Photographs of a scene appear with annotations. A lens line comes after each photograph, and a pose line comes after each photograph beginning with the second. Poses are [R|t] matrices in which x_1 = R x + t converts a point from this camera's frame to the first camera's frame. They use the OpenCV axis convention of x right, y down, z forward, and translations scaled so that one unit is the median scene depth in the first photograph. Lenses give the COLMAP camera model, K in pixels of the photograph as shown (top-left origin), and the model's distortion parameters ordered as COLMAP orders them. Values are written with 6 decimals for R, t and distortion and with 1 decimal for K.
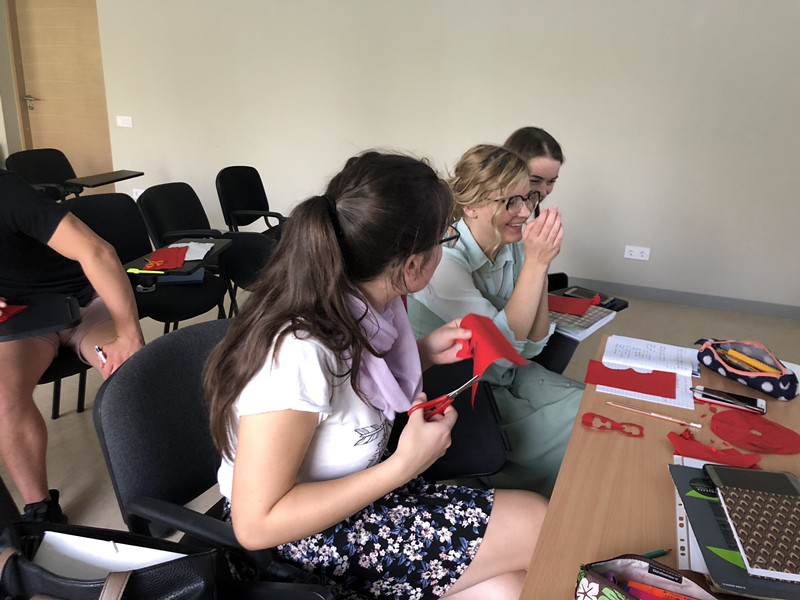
lens RADIAL K [[657.7, 0, 400.1], [0, 657.7, 297.6], [0, 0, 1]] dist [-0.002138, 0.018499]
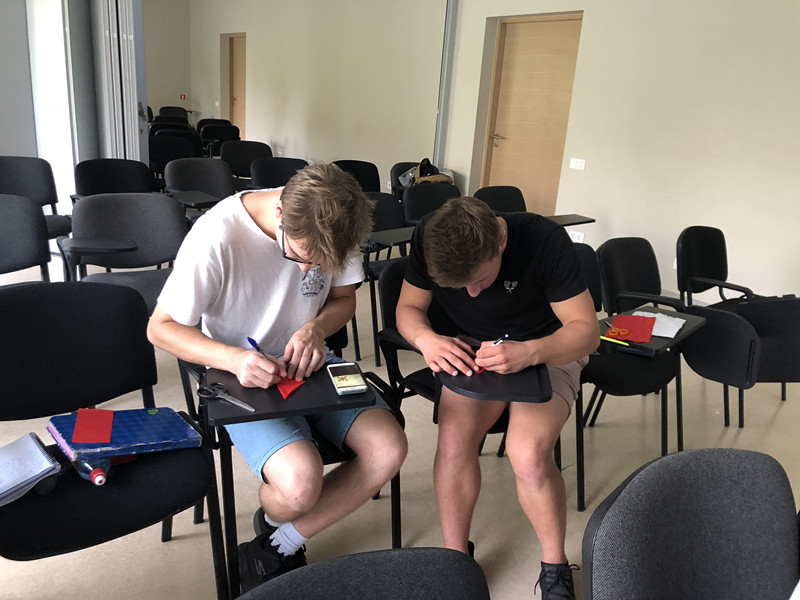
lens RADIAL K [[657.7, 0, 400.6], [0, 657.7, 301.3], [0, 0, 1]] dist [-0.002138, 0.018499]
pose [[0.818484, 0.193190, -0.541074, -0.091562], [-0.223121, 0.974734, 0.010511, -0.023020], [0.529434, 0.112122, 0.840909, 0.057028]]
